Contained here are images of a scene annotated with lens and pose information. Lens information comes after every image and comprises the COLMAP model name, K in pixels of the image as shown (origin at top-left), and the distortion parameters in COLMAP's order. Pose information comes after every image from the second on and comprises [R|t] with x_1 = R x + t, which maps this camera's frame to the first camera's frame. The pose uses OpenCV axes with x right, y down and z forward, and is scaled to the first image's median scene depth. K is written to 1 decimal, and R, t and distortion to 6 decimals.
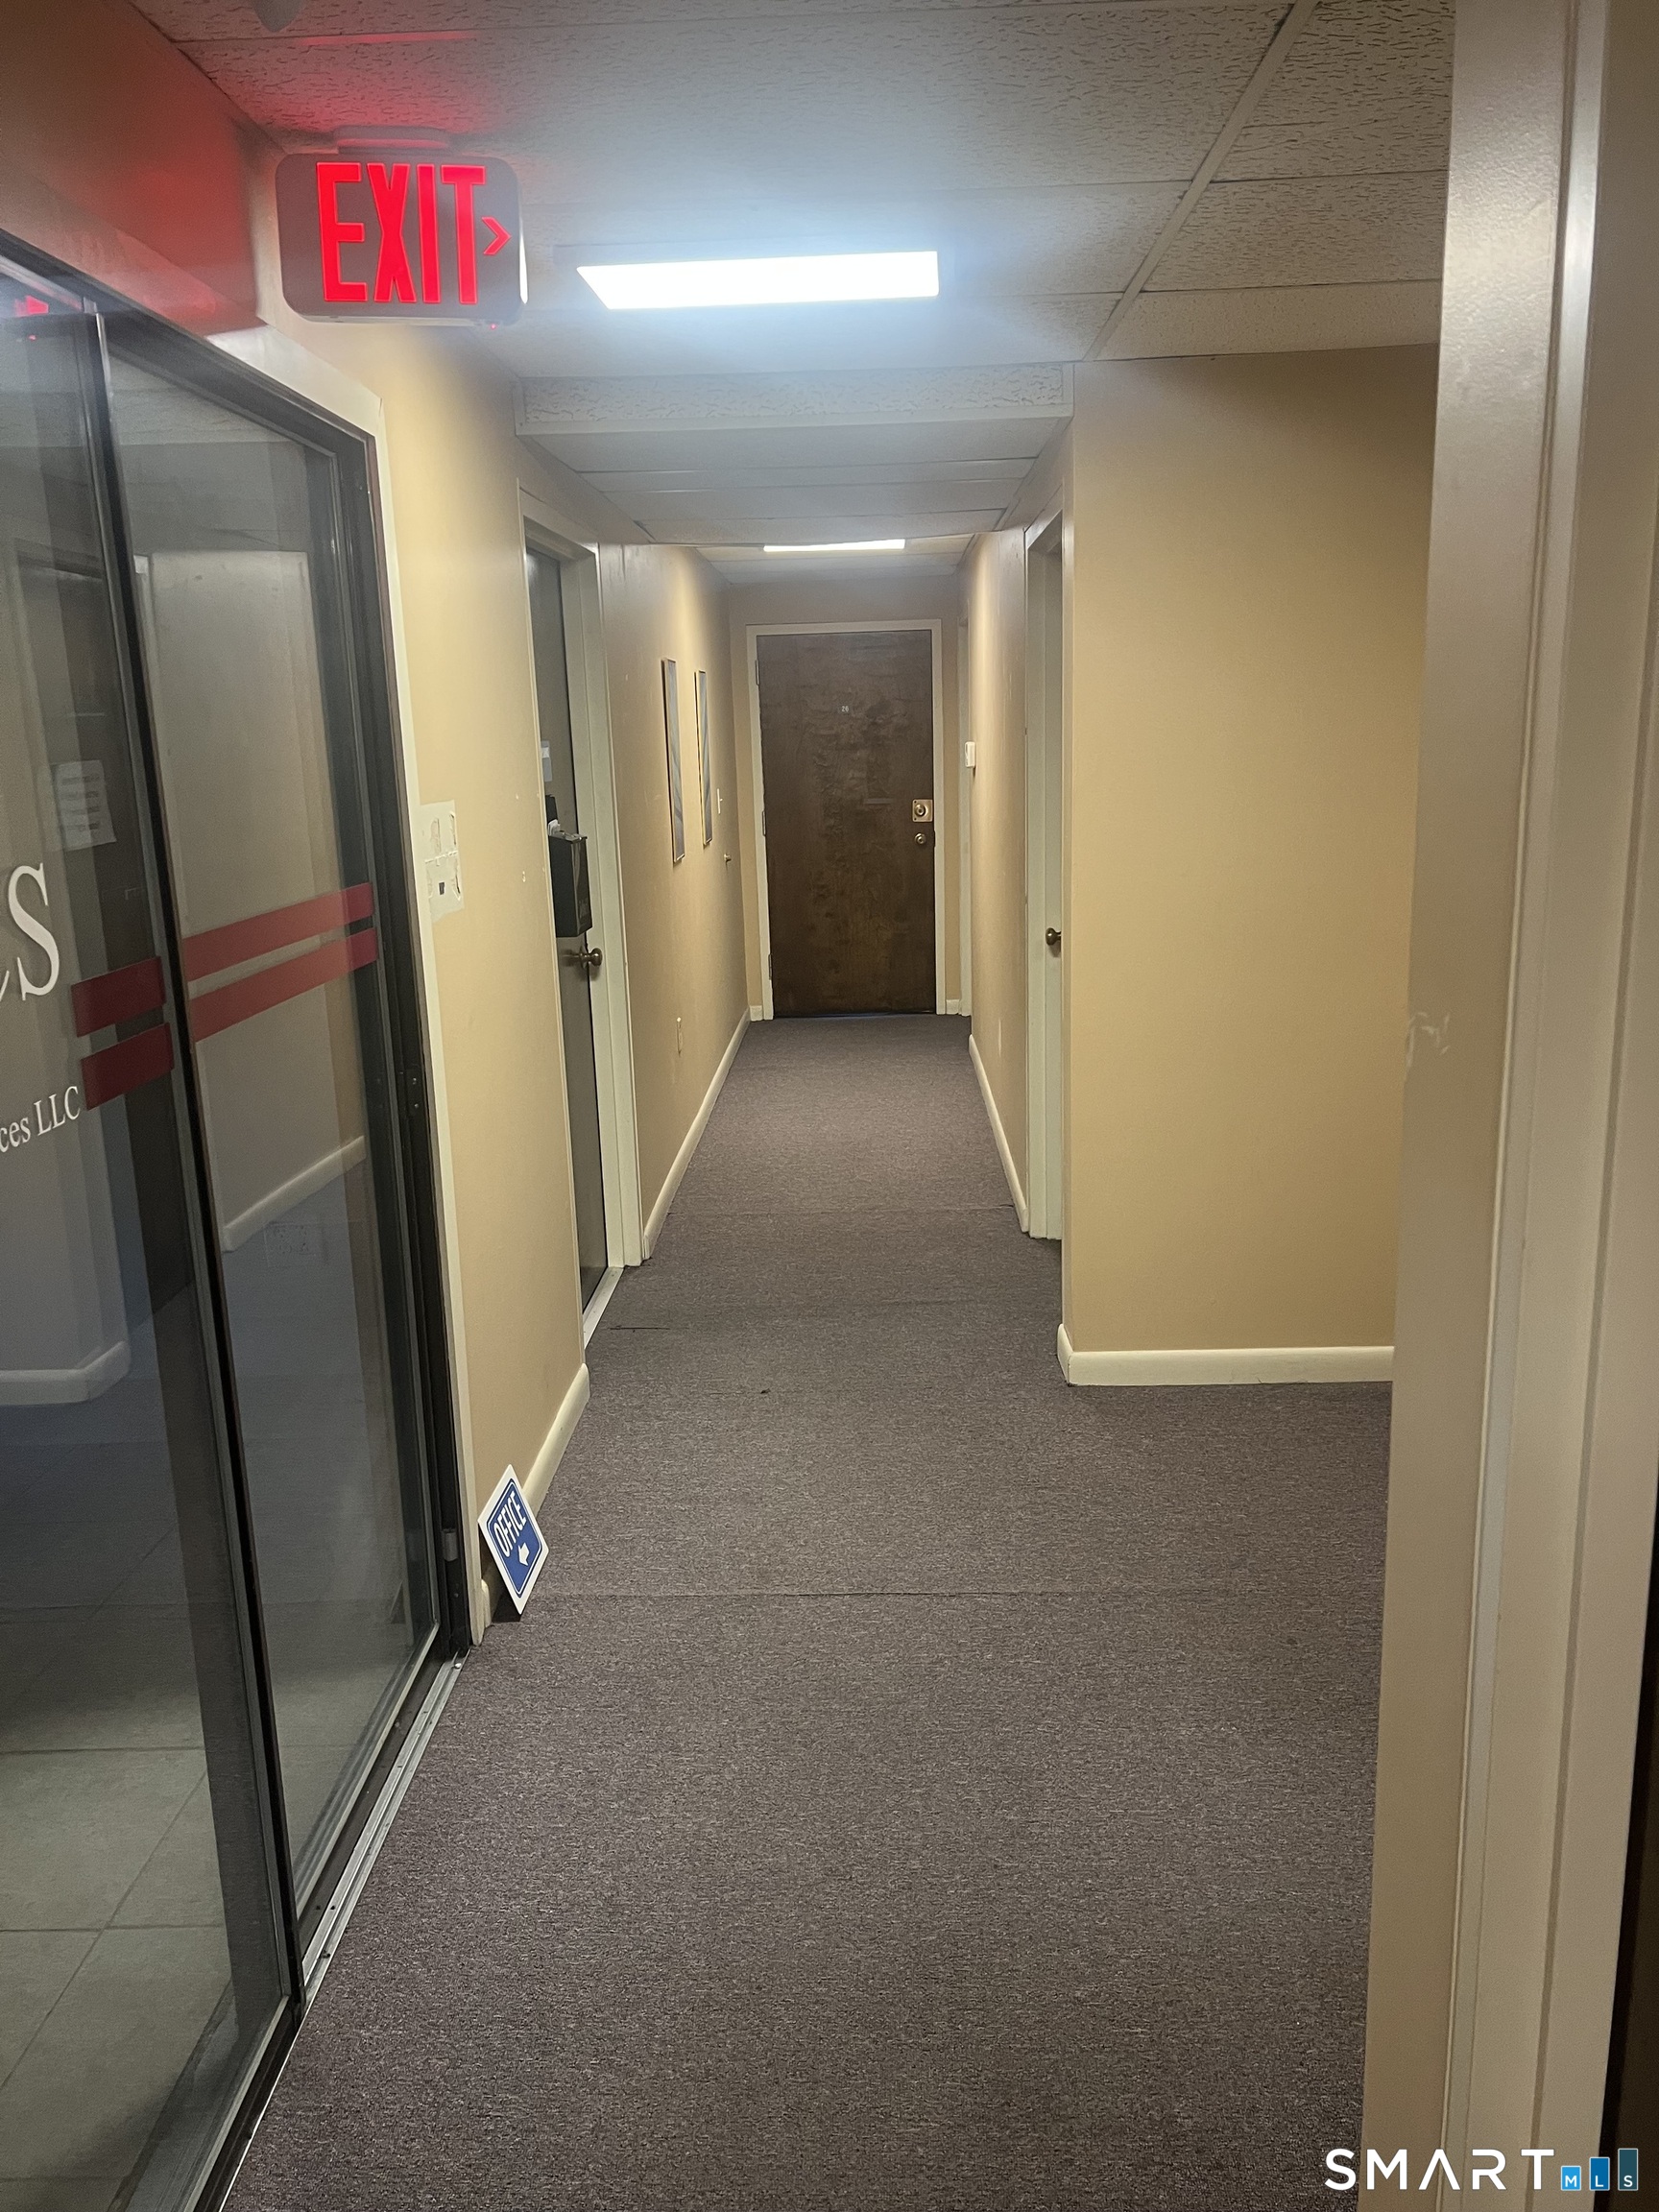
lens RADIAL K [[1675.6, 0, 829.5], [0, 1675.6, 1106.0], [0, 0, 1]] dist [-0.000410, -0.002106]
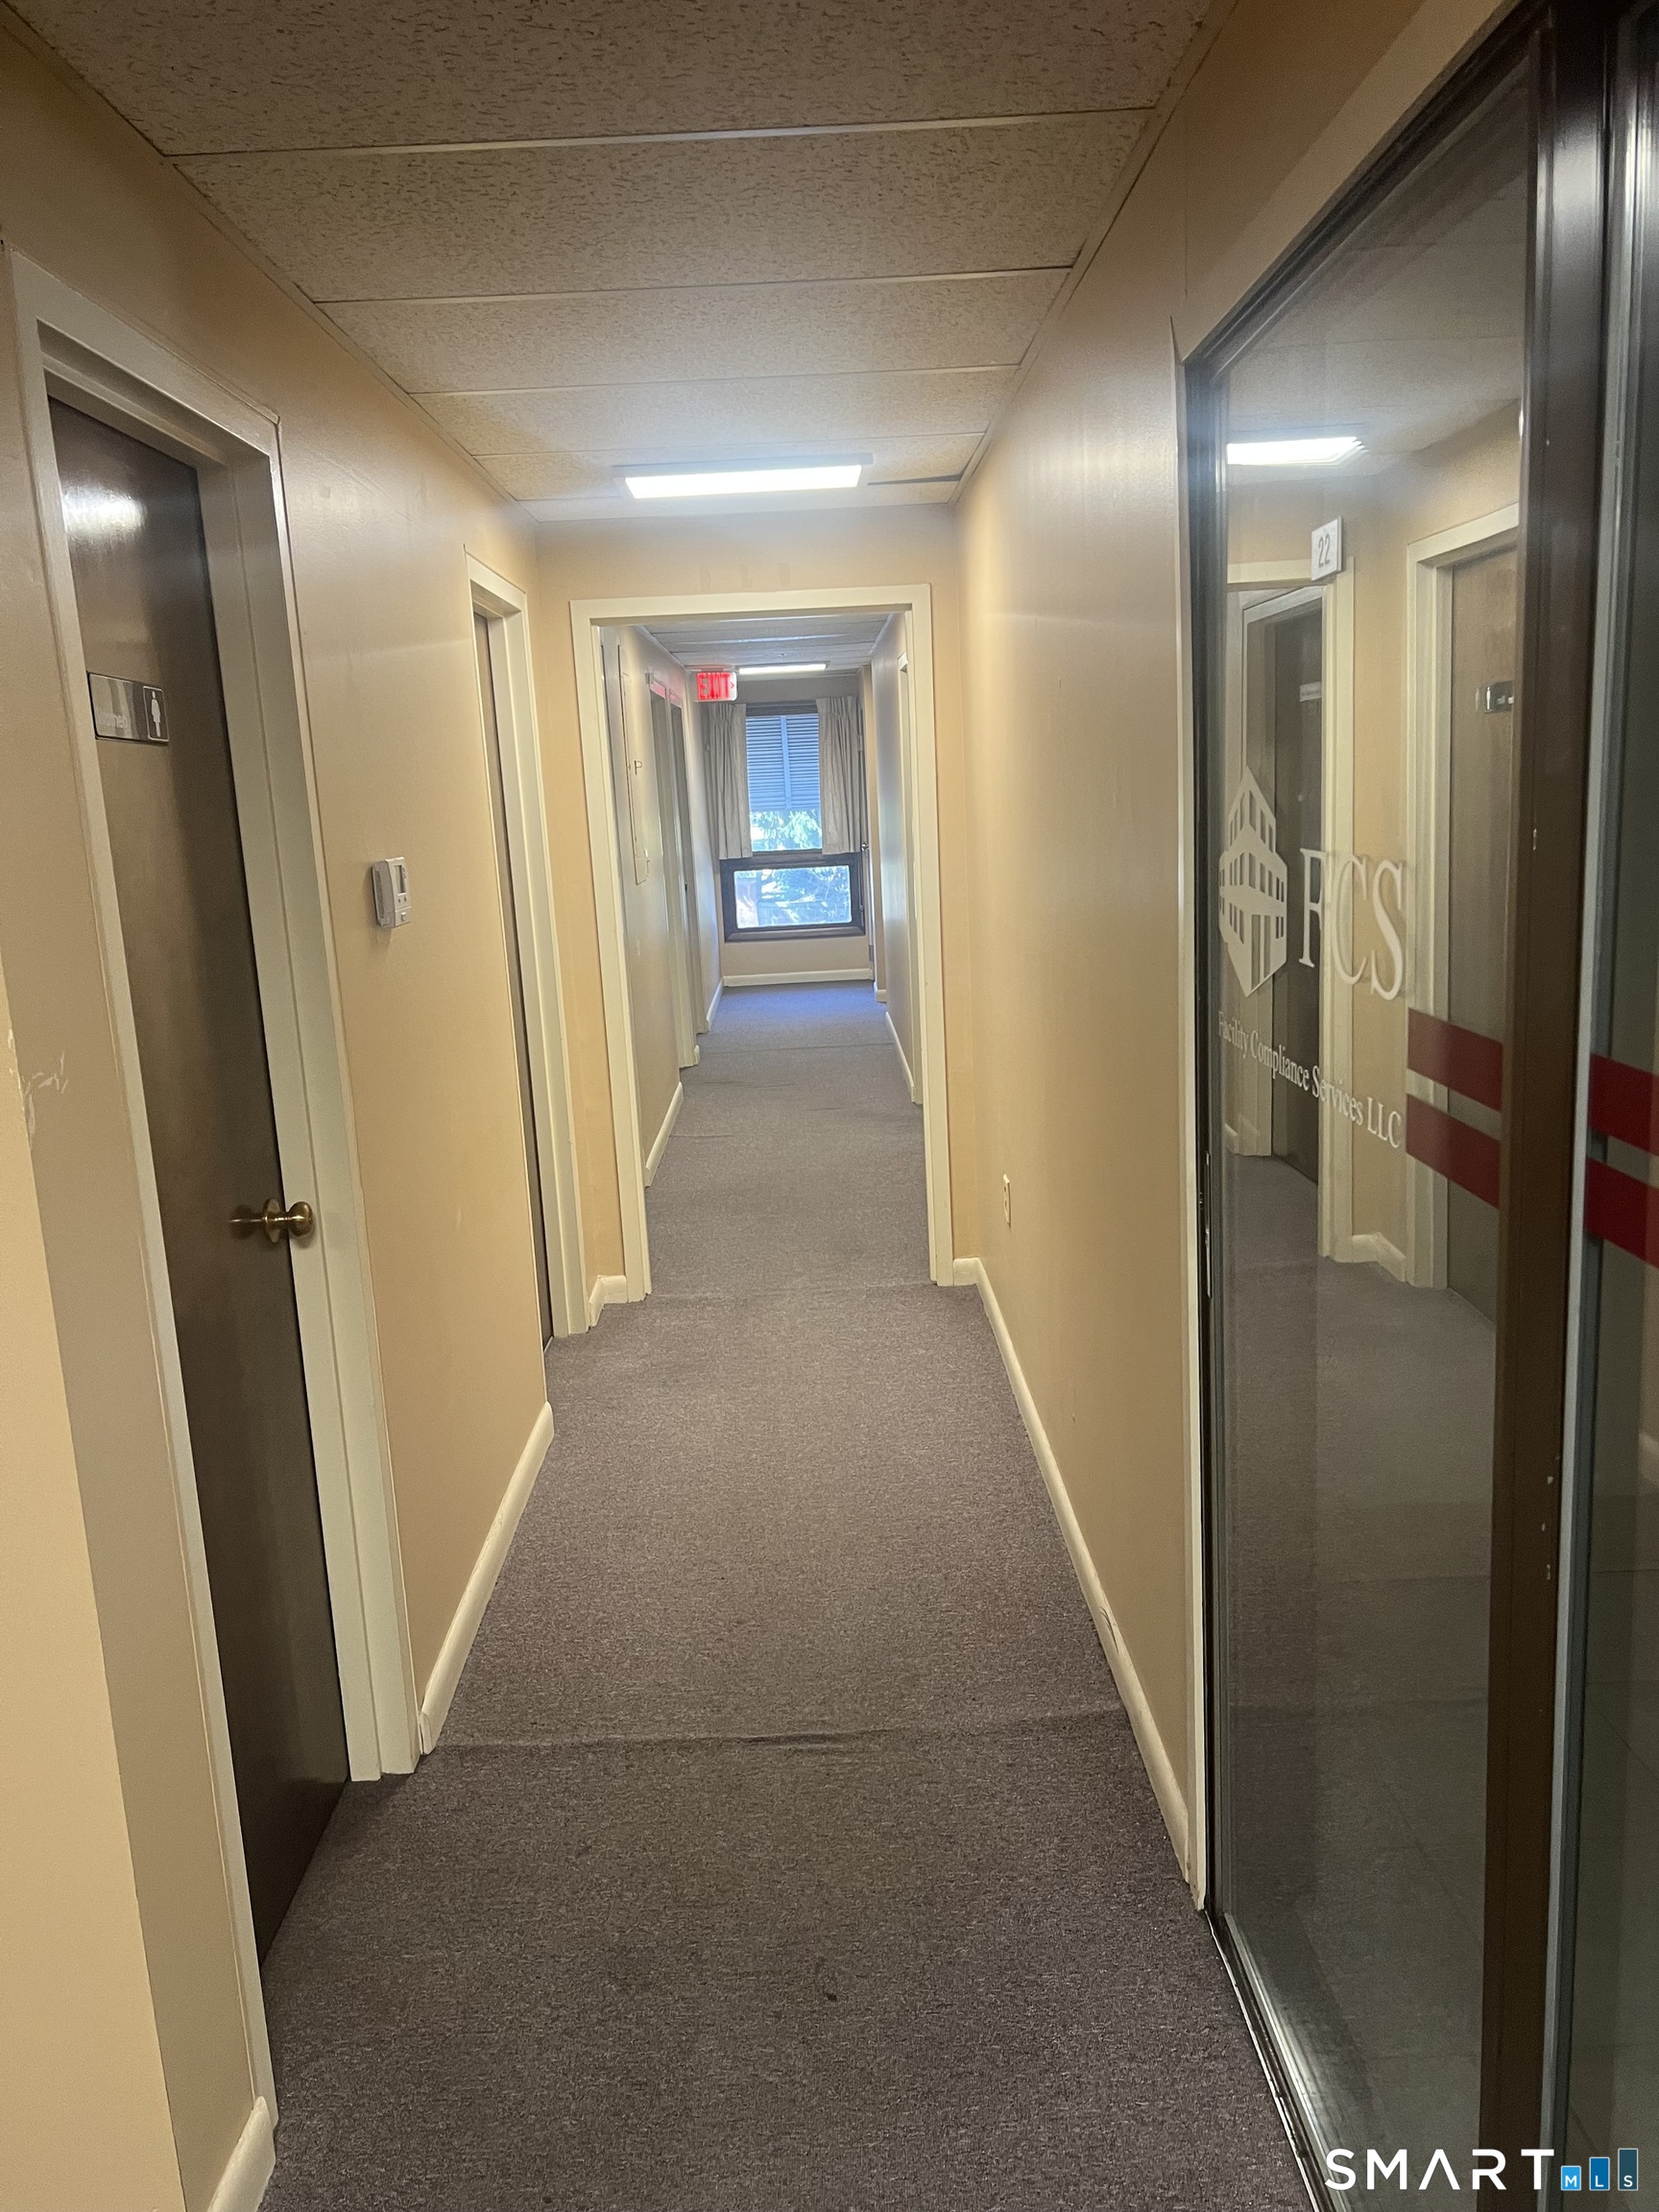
lens RADIAL K [[1675.6, 0, 829.5], [0, 1675.6, 1106.0], [0, 0, 1]] dist [-0.000410, -0.002106]
pose [[0.998345, -0.032078, 0.047730, 0.002630], [0.033256, 0.999157, -0.024089, -0.103139], [-0.046918, 0.025636, 0.998570, 0.450911]]
